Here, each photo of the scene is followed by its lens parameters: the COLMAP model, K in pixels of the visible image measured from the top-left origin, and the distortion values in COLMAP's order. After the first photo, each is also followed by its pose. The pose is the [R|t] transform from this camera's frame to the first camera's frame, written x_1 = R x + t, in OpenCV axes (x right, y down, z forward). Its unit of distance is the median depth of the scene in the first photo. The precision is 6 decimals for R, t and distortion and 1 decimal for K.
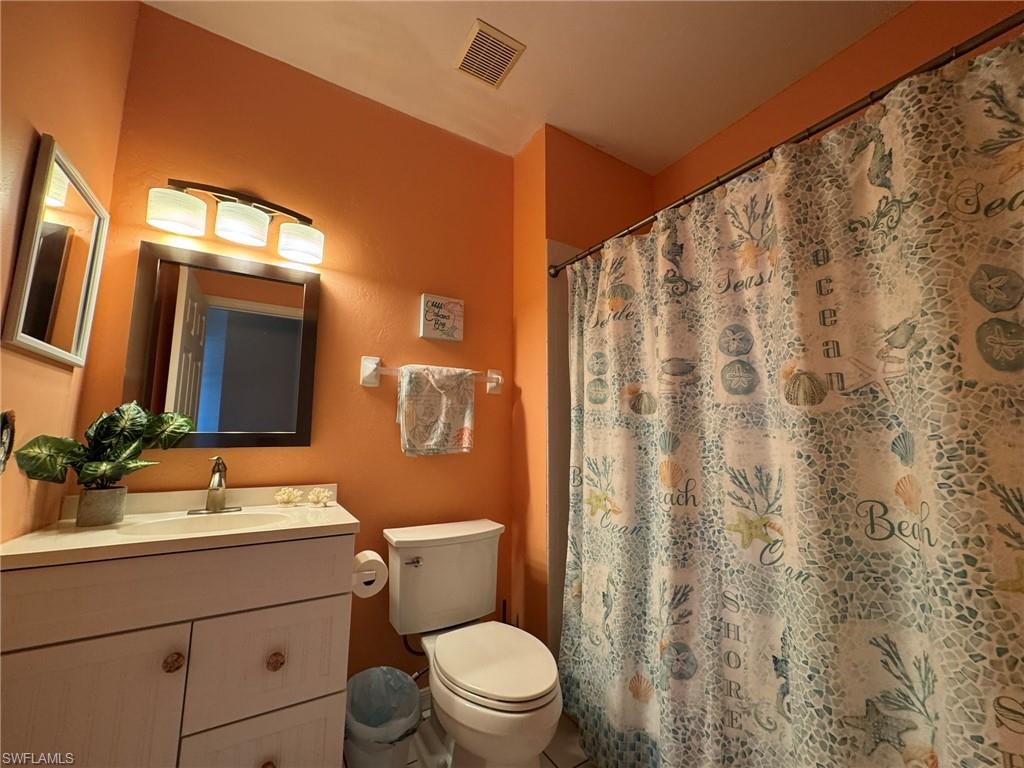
lens RADIAL K [[409.4, 0, 512.3], [0, 409.4, 382.1], [0, 0, 1]] dist [-0.002438, 0.000446]
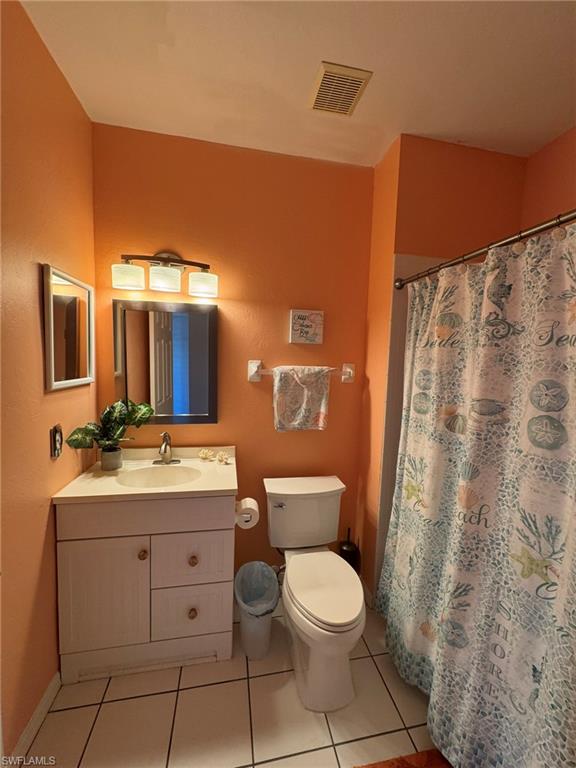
lens RADIAL K [[307.1, 0, 290.0], [0, 307.1, 383.3], [0, 0, 1]] dist [-0.002438, 0.000446]
pose [[0.938005, 0.055289, -0.342183, 0.174176], [0.019377, 0.977289, 0.211022, -0.264222], [0.346079, -0.204570, 0.915631, 0.072805]]
